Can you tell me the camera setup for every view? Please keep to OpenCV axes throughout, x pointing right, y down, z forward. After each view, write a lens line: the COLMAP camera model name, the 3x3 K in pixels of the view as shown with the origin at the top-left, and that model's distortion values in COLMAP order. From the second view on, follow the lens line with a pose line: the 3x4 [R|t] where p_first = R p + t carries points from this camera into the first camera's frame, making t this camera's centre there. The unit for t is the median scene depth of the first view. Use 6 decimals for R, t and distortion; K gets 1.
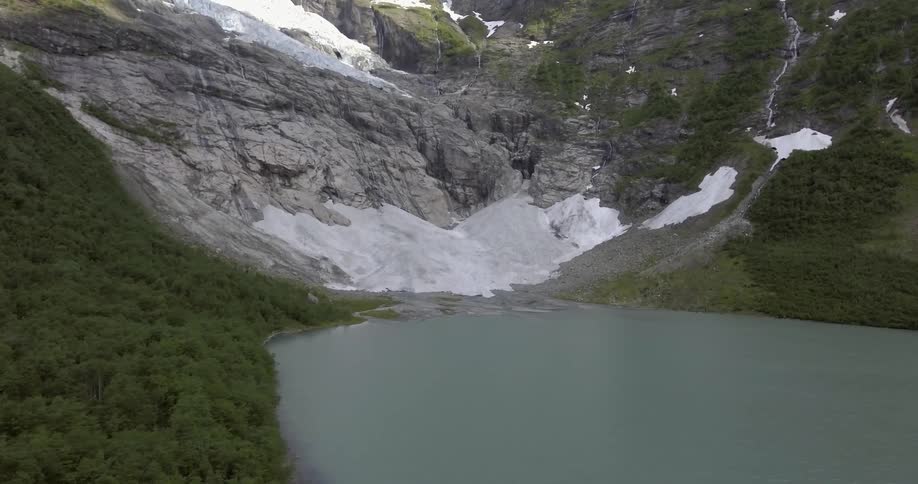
lens RADIAL K [[522.6, 0, 459.1], [0, 522.6, 242.3], [0, 0, 1]] dist [-0.017706, -0.001877]
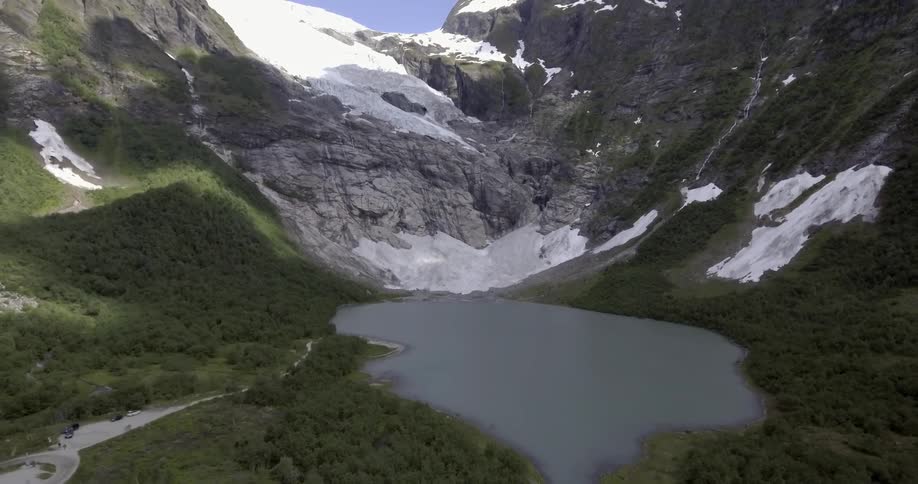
lens RADIAL K [[522.6, 0, 458.4], [0, 522.6, 241.3], [0, 0, 1]] dist [-0.017706, -0.001877]
pose [[0.974049, 0.002304, -0.226327, 0.247331], [-0.002055, 0.999997, 0.001335, -0.047047], [0.226329, -0.000836, 0.974050, -0.445639]]
